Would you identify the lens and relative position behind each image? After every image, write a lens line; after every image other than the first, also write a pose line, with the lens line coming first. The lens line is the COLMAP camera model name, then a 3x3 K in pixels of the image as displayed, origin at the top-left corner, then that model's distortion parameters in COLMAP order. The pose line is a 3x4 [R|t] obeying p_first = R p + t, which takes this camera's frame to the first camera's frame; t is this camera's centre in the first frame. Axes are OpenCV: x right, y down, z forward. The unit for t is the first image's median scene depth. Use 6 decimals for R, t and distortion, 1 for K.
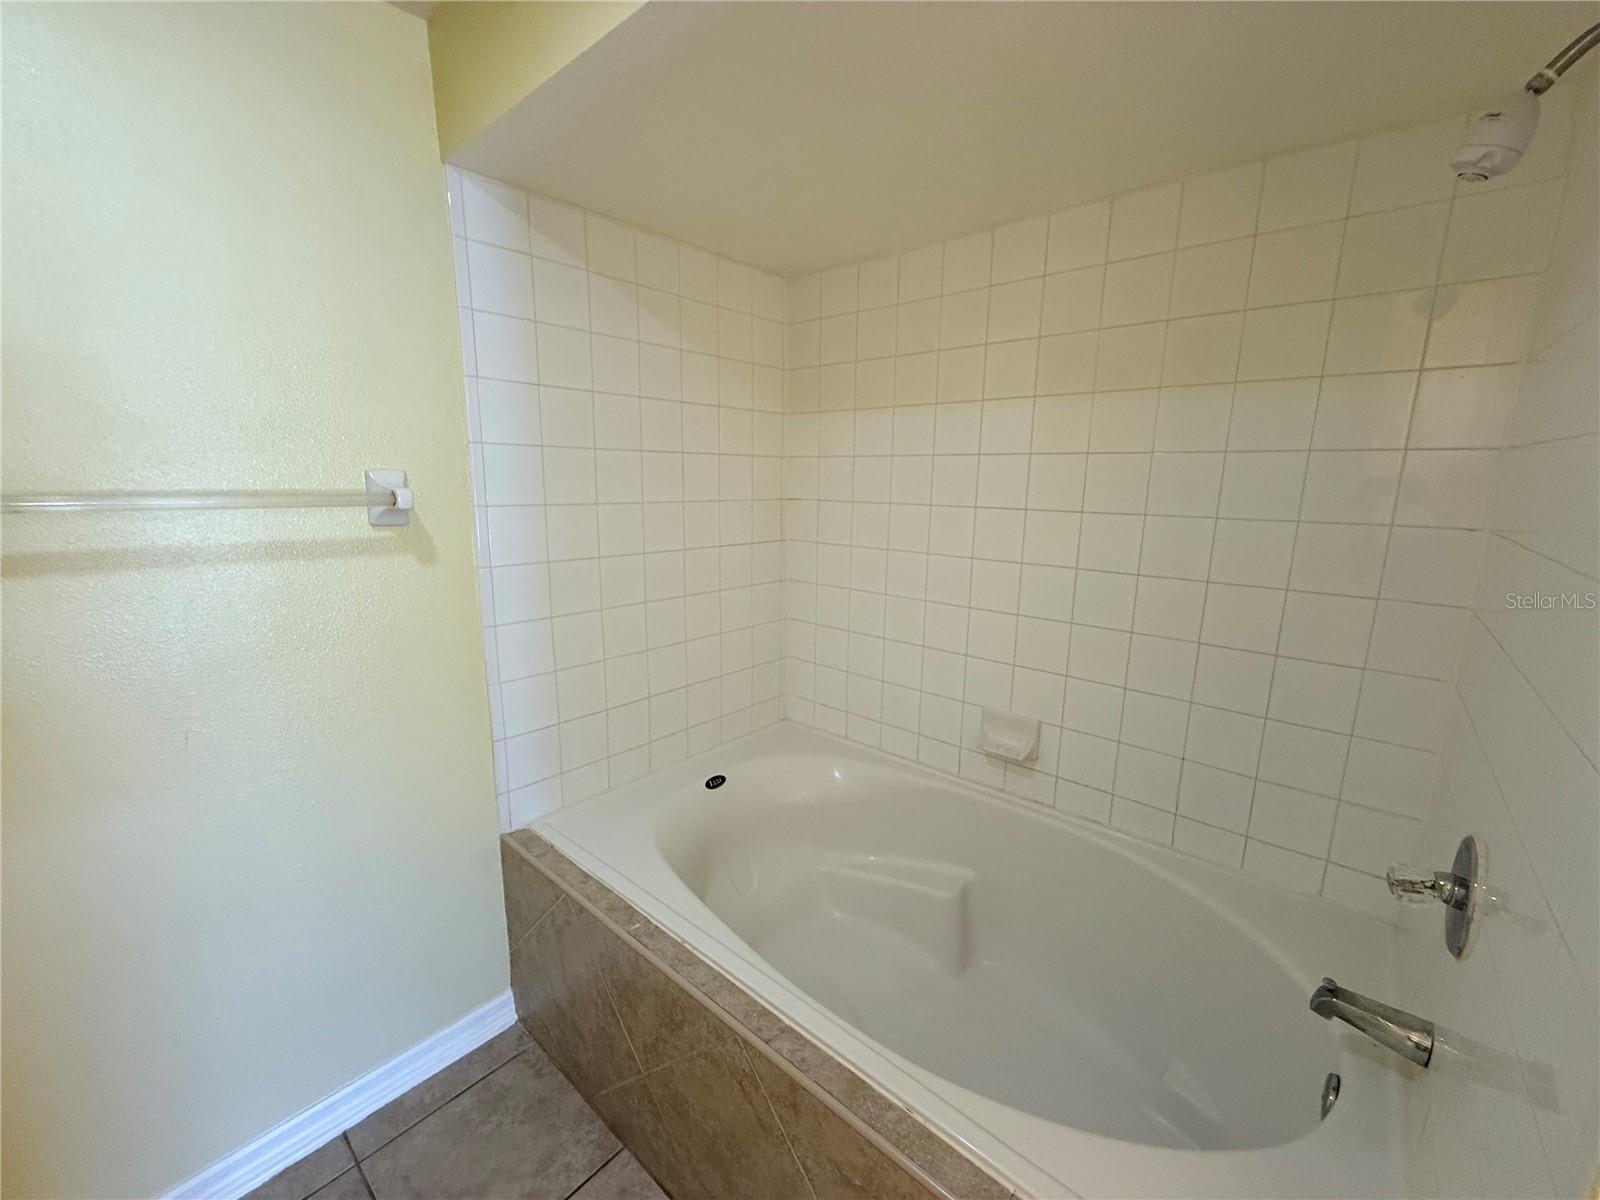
lens RADIAL K [[637.3, 0, 796.2], [0, 637.3, 586.4], [0, 0, 1]] dist [0.002014, -0.000545]
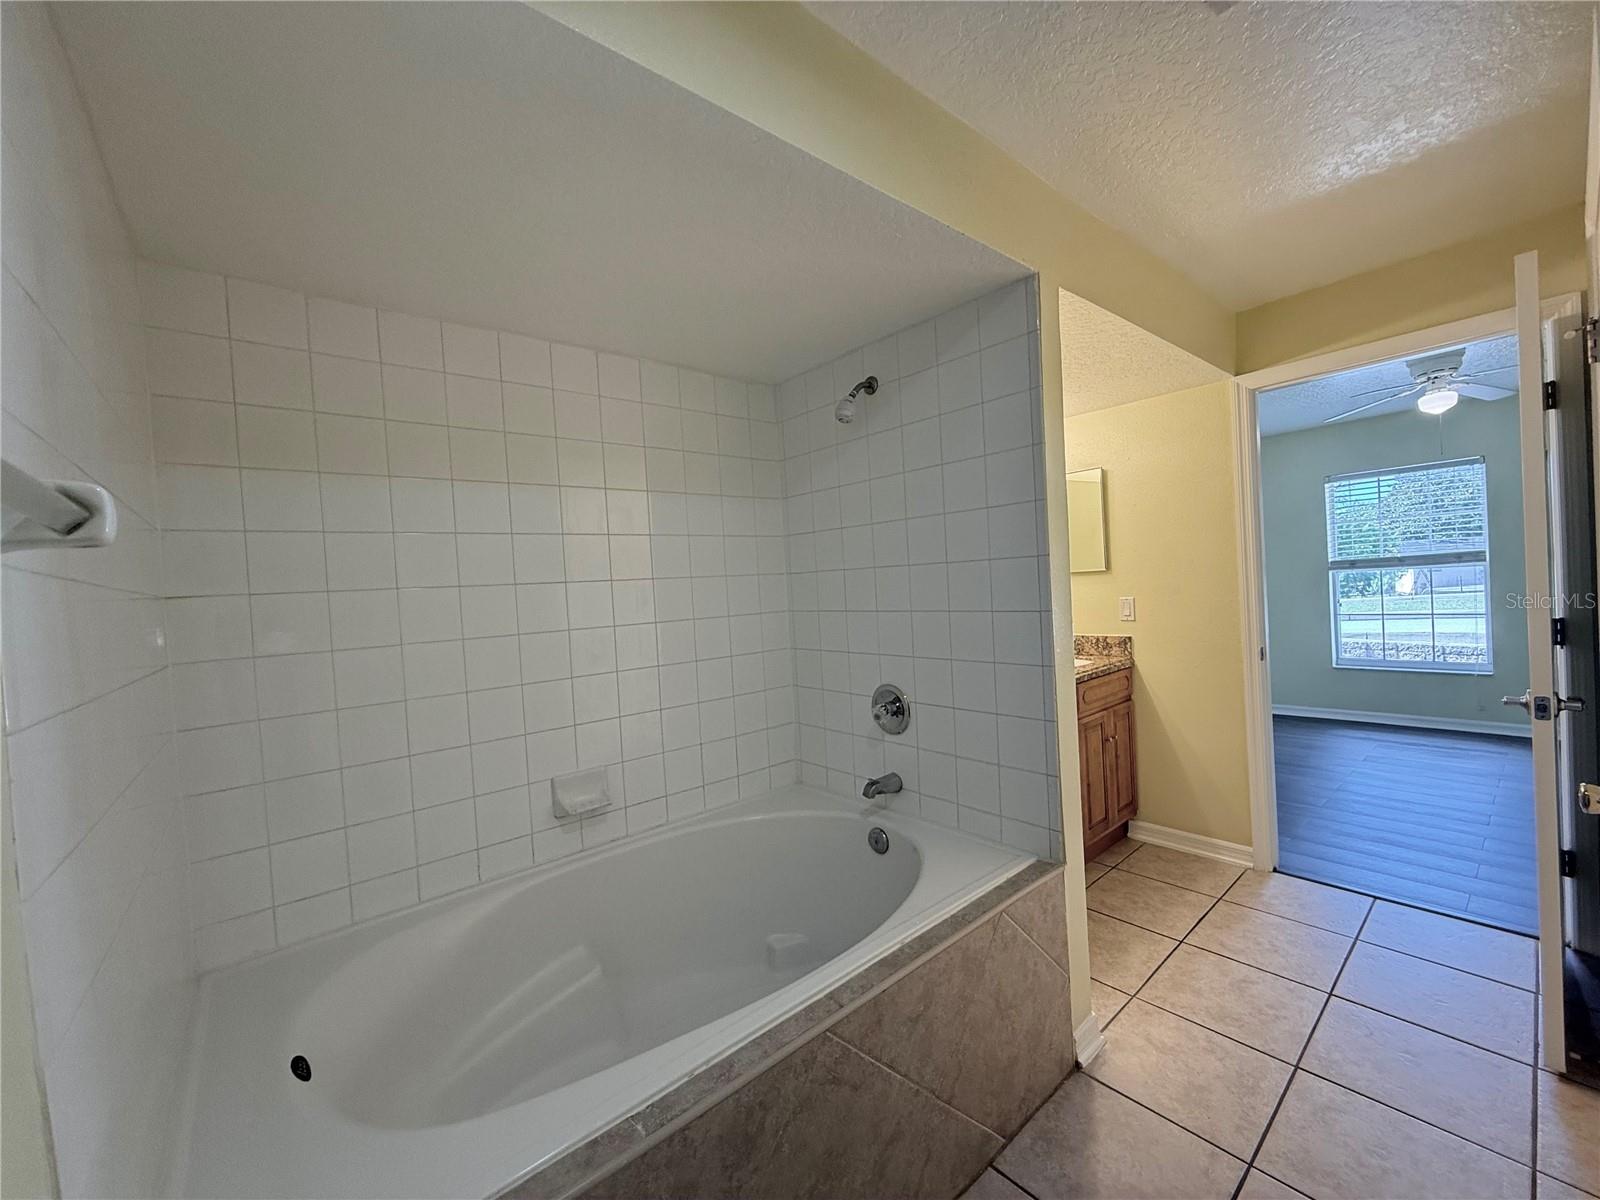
lens RADIAL K [[637.3, 0, 804.0], [0, 637.3, 608.1], [0, 0, 1]] dist [0.002014, -0.000545]
pose [[0.153174, -0.060682, 0.986334, -0.968393], [0.240190, 0.970467, 0.022405, 0.007442], [-0.958565, 0.233476, 0.163226, 0.639485]]
